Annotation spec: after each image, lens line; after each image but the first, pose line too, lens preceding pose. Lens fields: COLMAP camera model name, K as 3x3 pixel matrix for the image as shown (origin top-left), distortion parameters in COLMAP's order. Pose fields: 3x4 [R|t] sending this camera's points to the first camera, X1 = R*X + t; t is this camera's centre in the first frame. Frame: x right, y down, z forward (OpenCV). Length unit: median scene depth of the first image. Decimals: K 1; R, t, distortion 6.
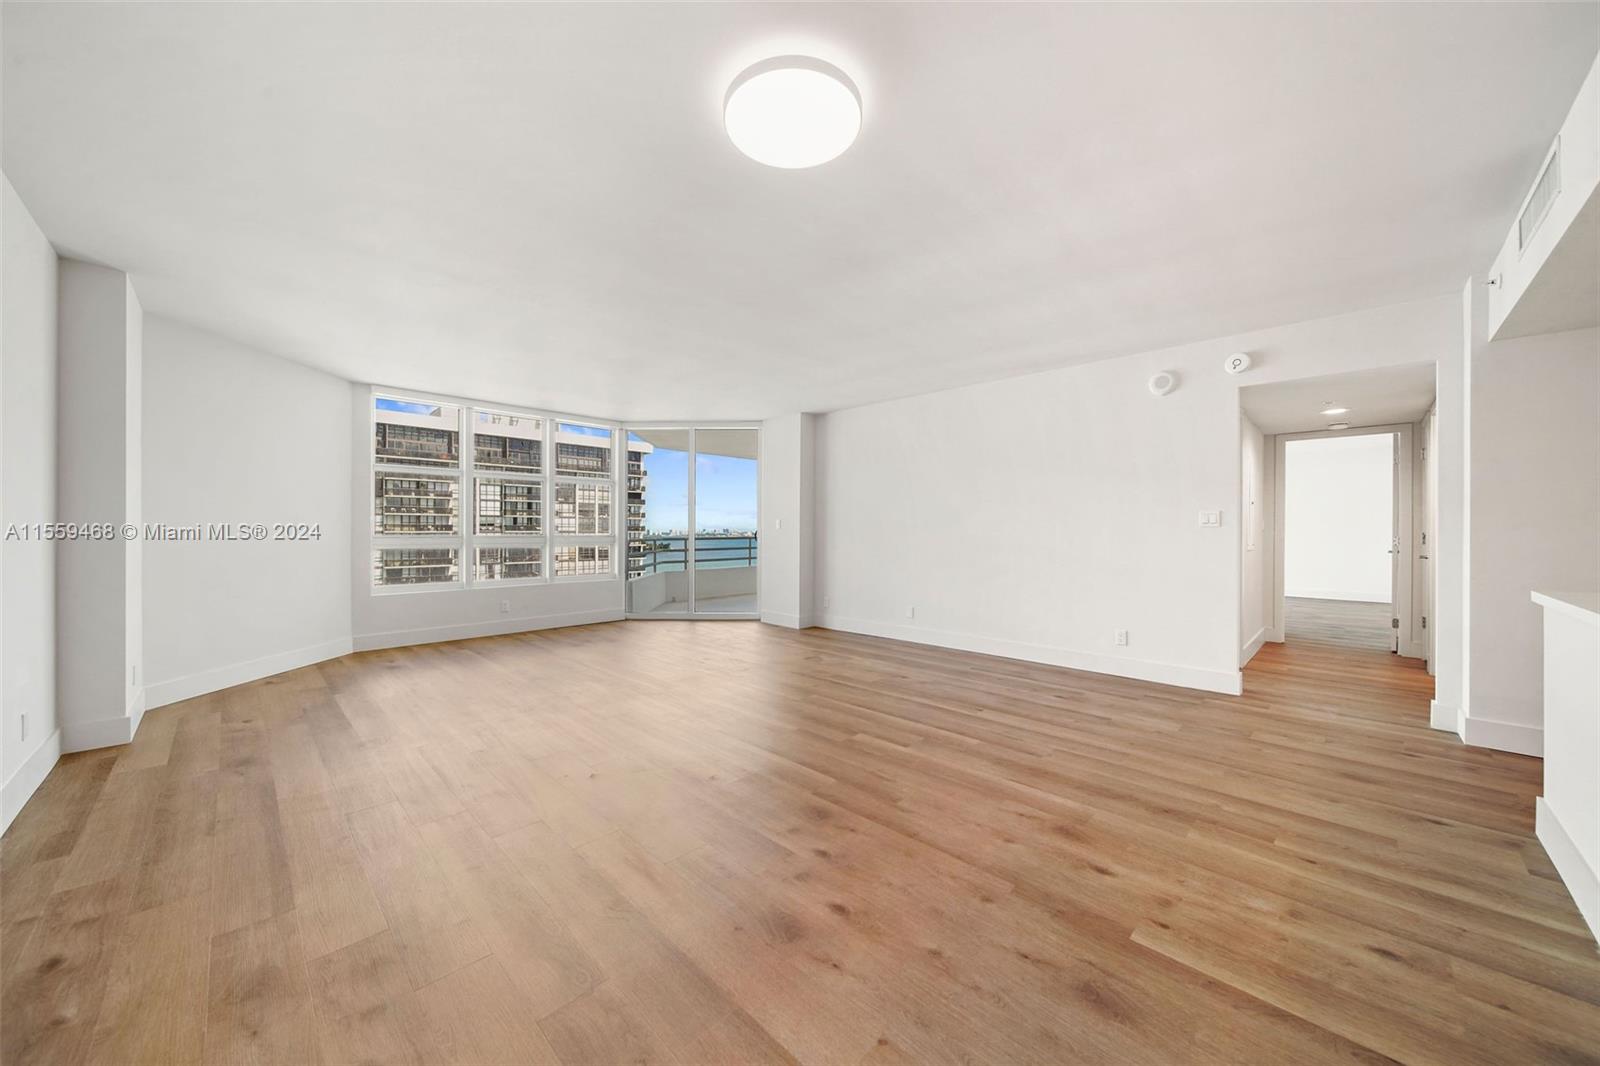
lens RADIAL K [[569.1, 0, 792.8], [0, 569.1, 528.0], [0, 0, 1]] dist [-0.010171, 0.000261]
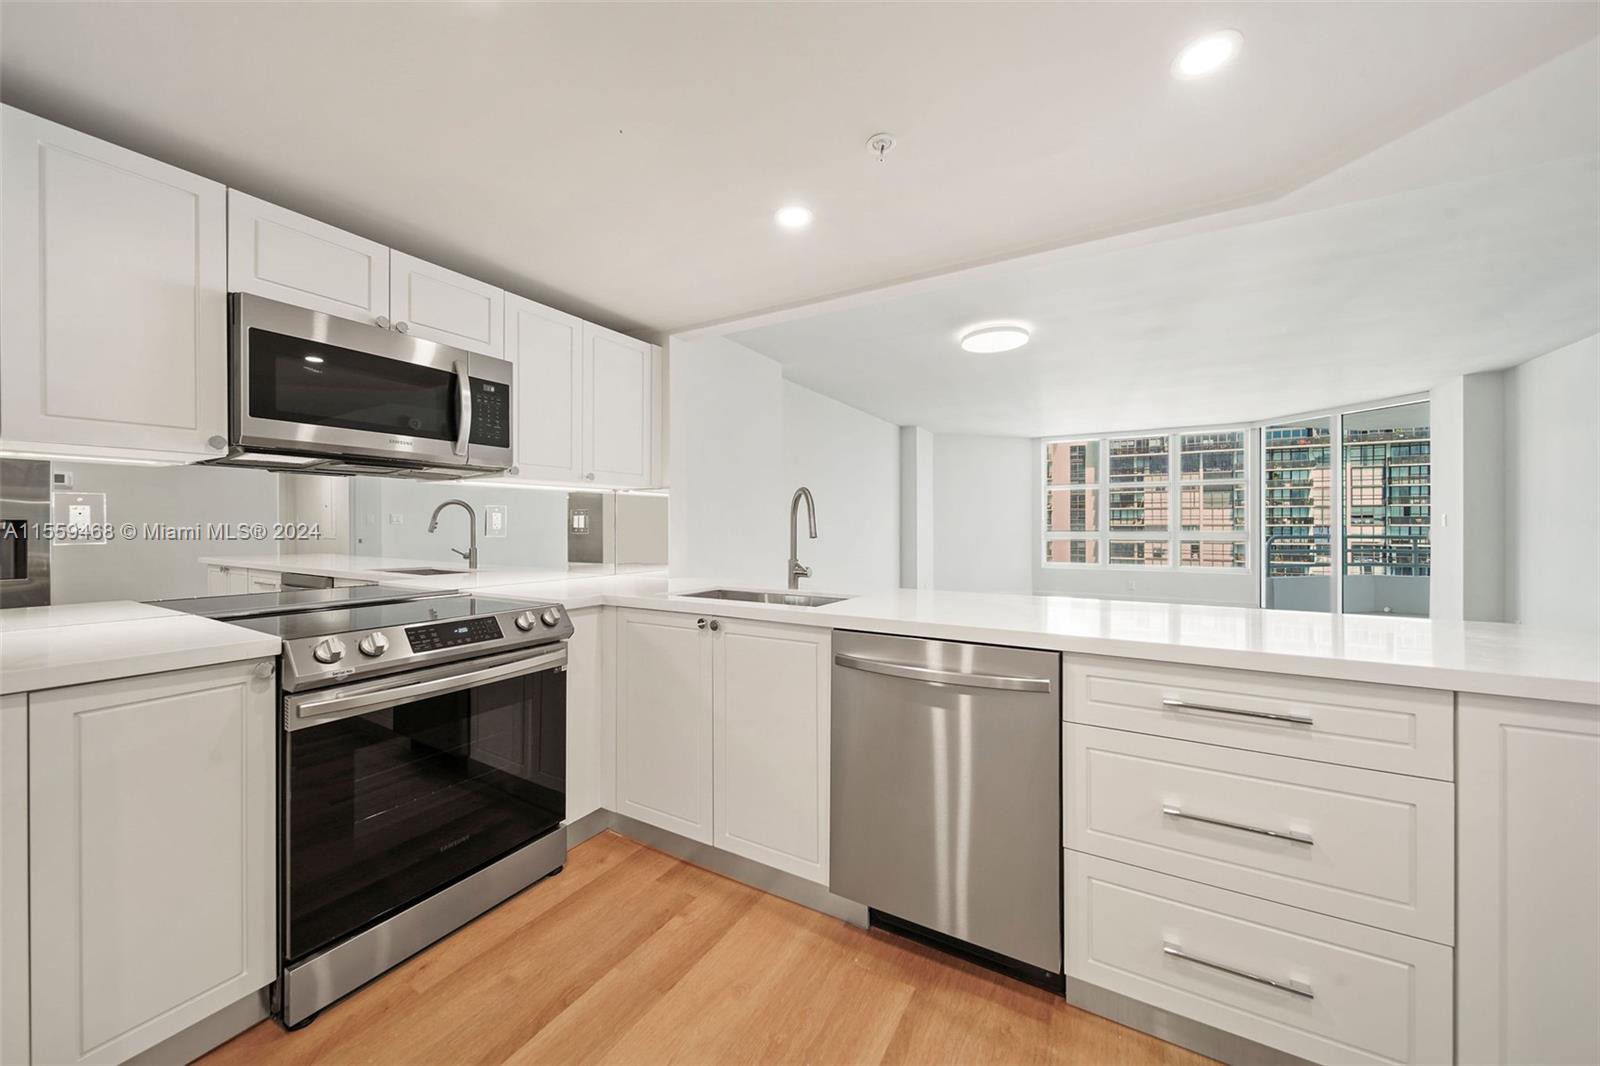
lens RADIAL K [[572.4, 0, 796.2], [0, 572.4, 525.0], [0, 0, 1]] dist [-0.000321, -0.000072]
pose [[0.261091, -0.000823, -0.965314, 0.814569], [0.007484, 0.999971, 0.001171, -0.013646], [0.965285, -0.007531, 0.261090, -0.130533]]
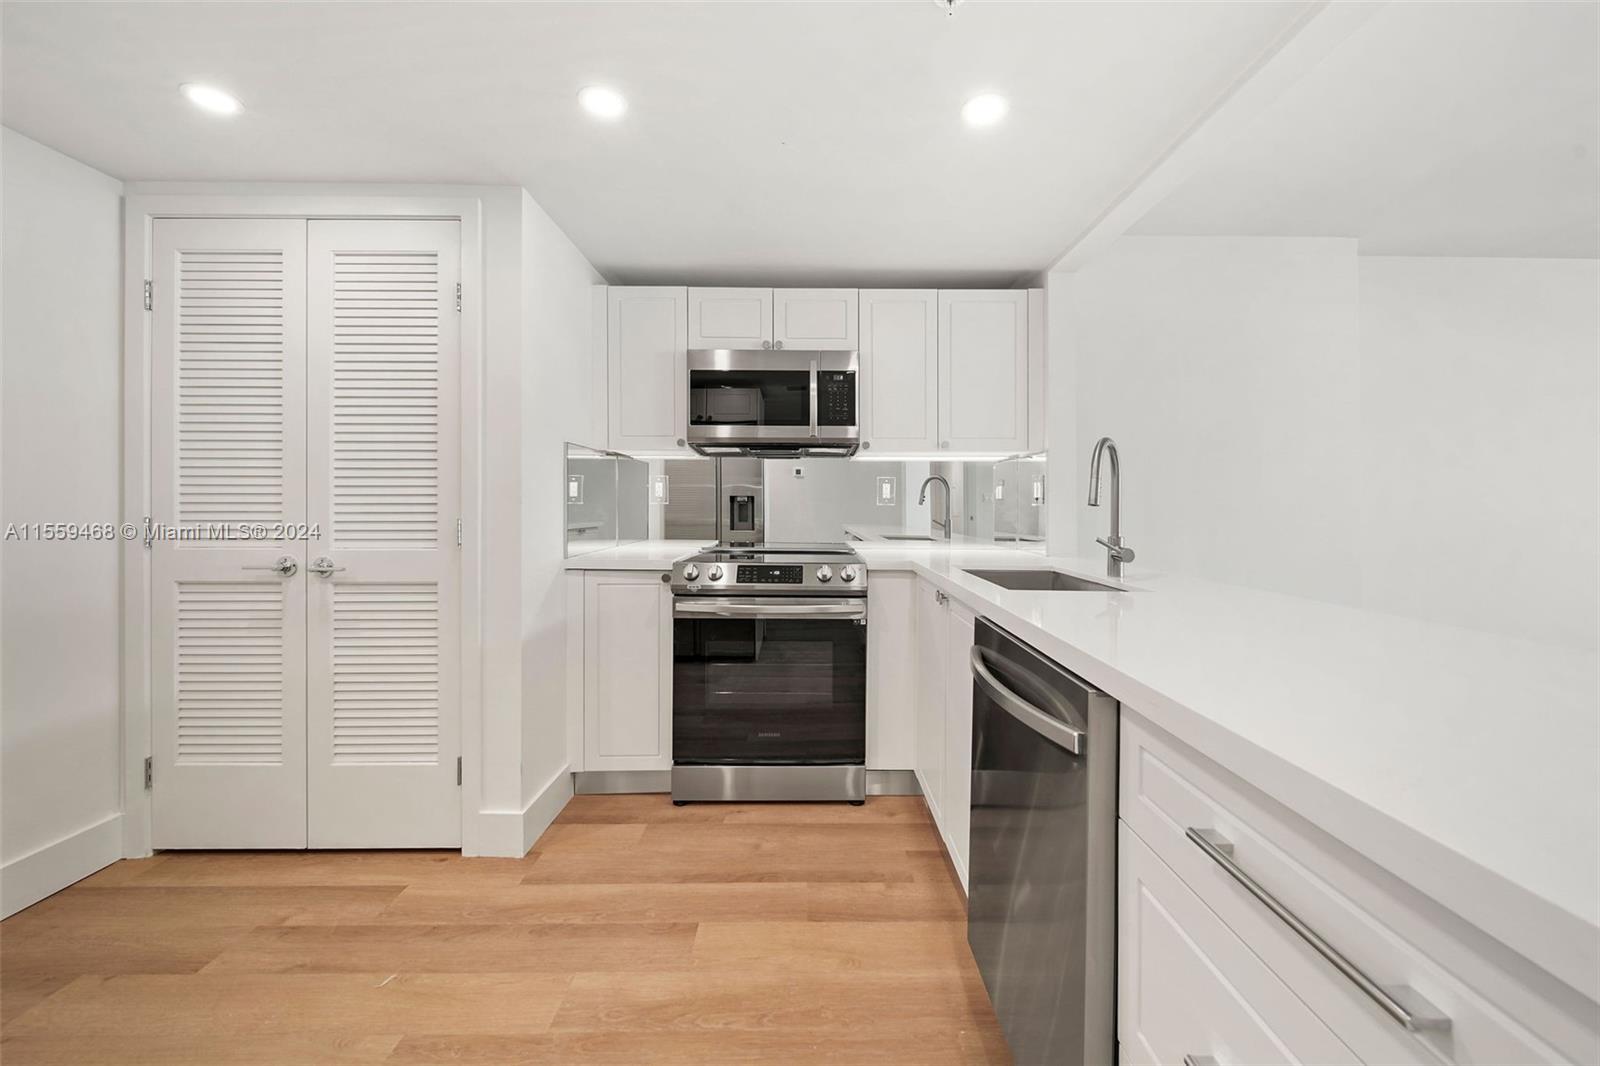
lens RADIAL K [[605.5, 0, 764.7], [0, 605.5, 507.0], [0, 0, 1]] dist [-0.011248, -0.000078]
pose [[-0.703102, -0.000929, -0.711089, 0.755270], [-0.002871, 0.999995, 0.001532, -0.000049], [0.711083, 0.003119, -0.703101, 0.153485]]
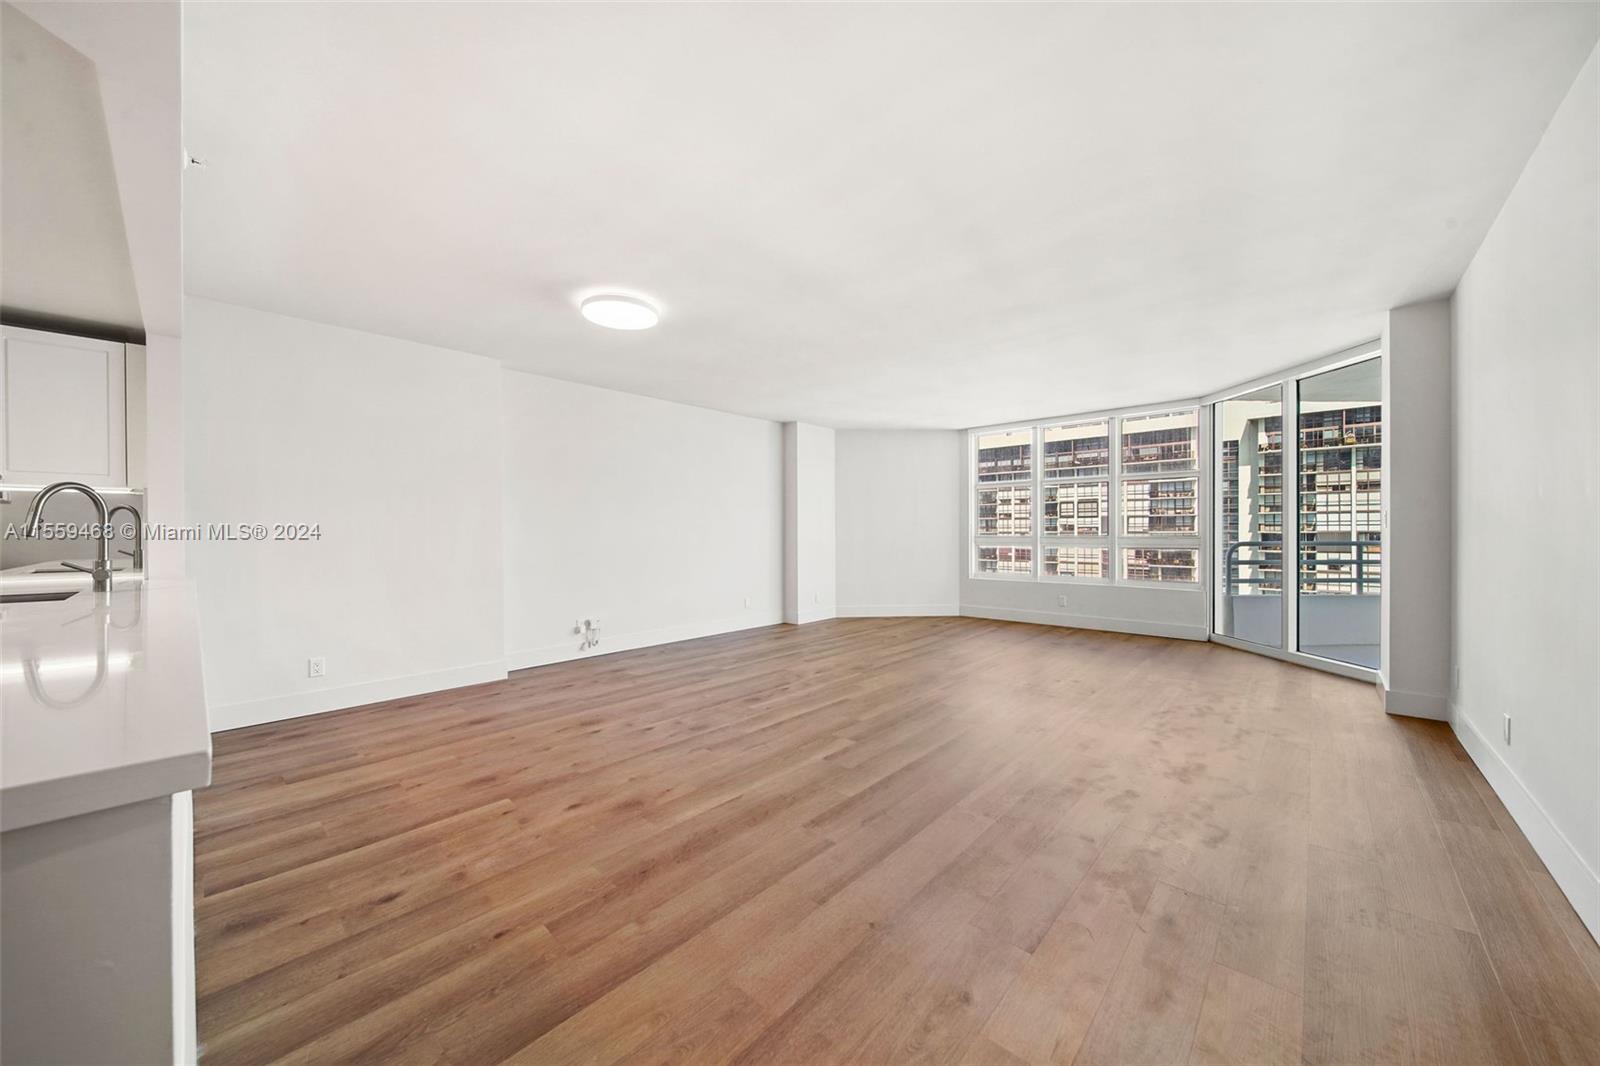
lens RADIAL K [[564.2, 0, 793.4], [0, 564.2, 535.4], [0, 0, 1]] dist [0.001423, -0.000027]
pose [[0.039026, 0.005519, -0.999223, 0.811006], [0.007443, 0.999955, 0.005813, 0.000827], [0.999210, -0.007665, 0.038983, 0.644888]]
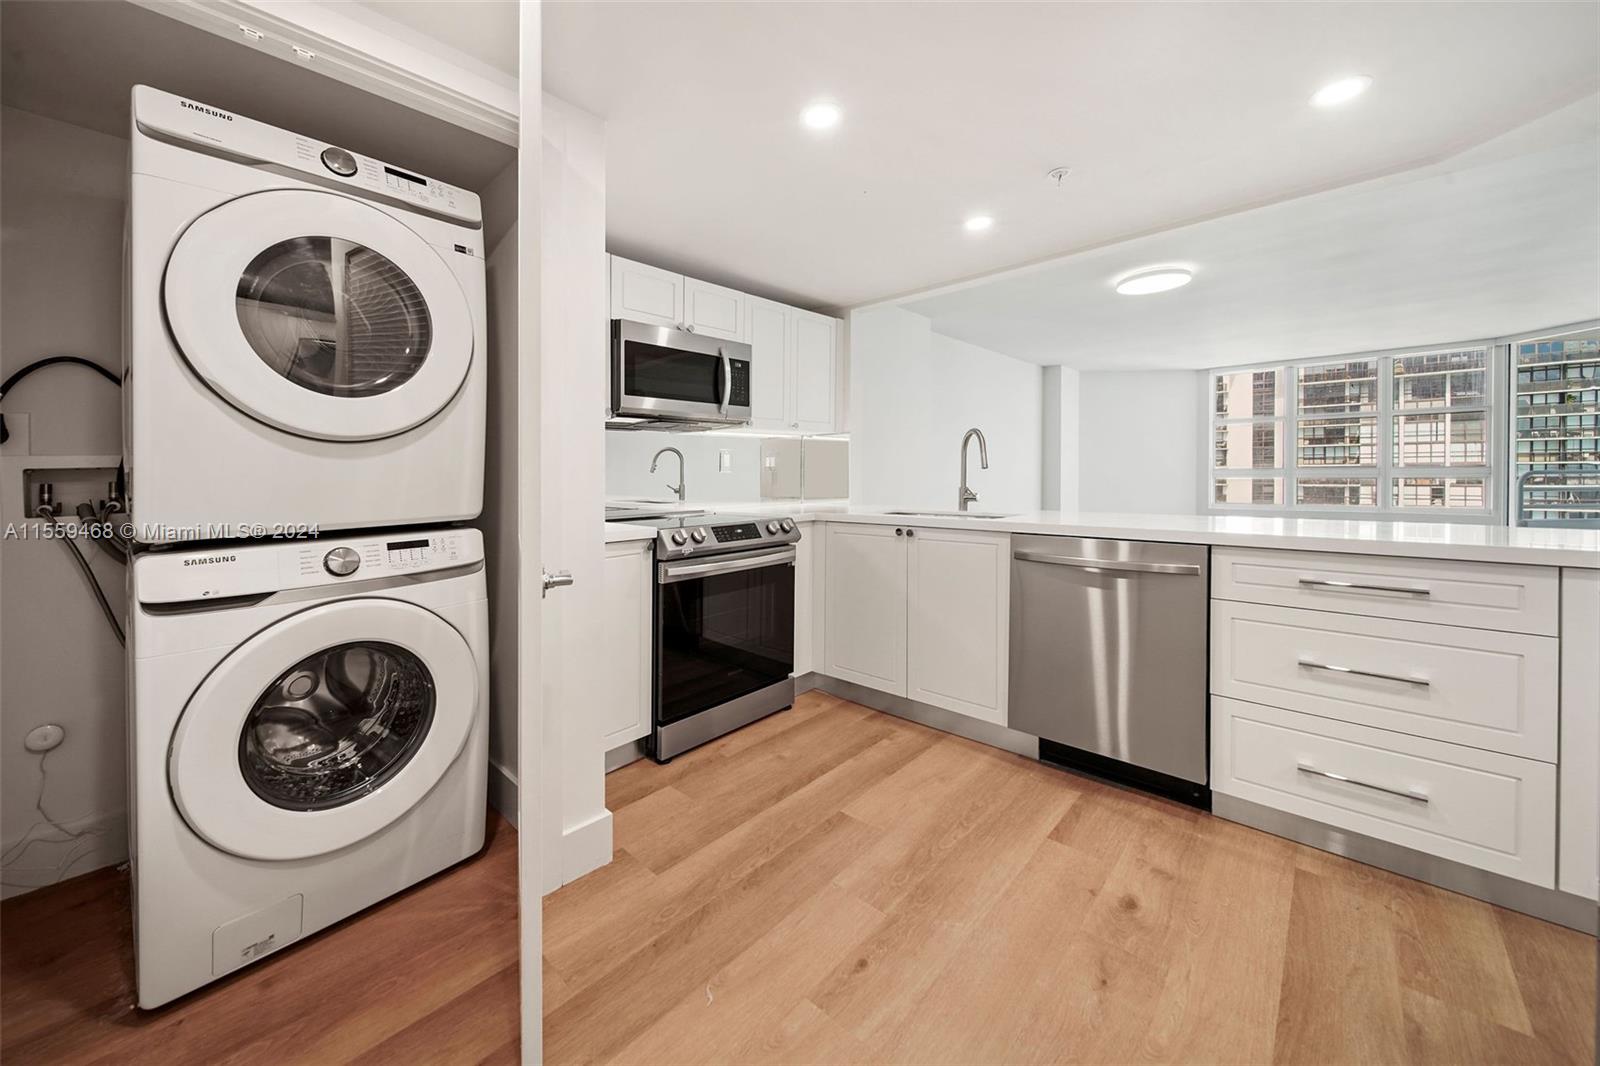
lens RADIAL K [[556.2, 0, 752.2], [0, 556.2, 485.8], [0, 0, 1]] dist [-0.011404, -0.000407]
pose [[-0.027385, 0.024499, -0.999325, 0.957675], [0.019193, 0.999528, 0.023978, -0.000881], [0.999441, -0.018523, -0.027842, -0.228763]]
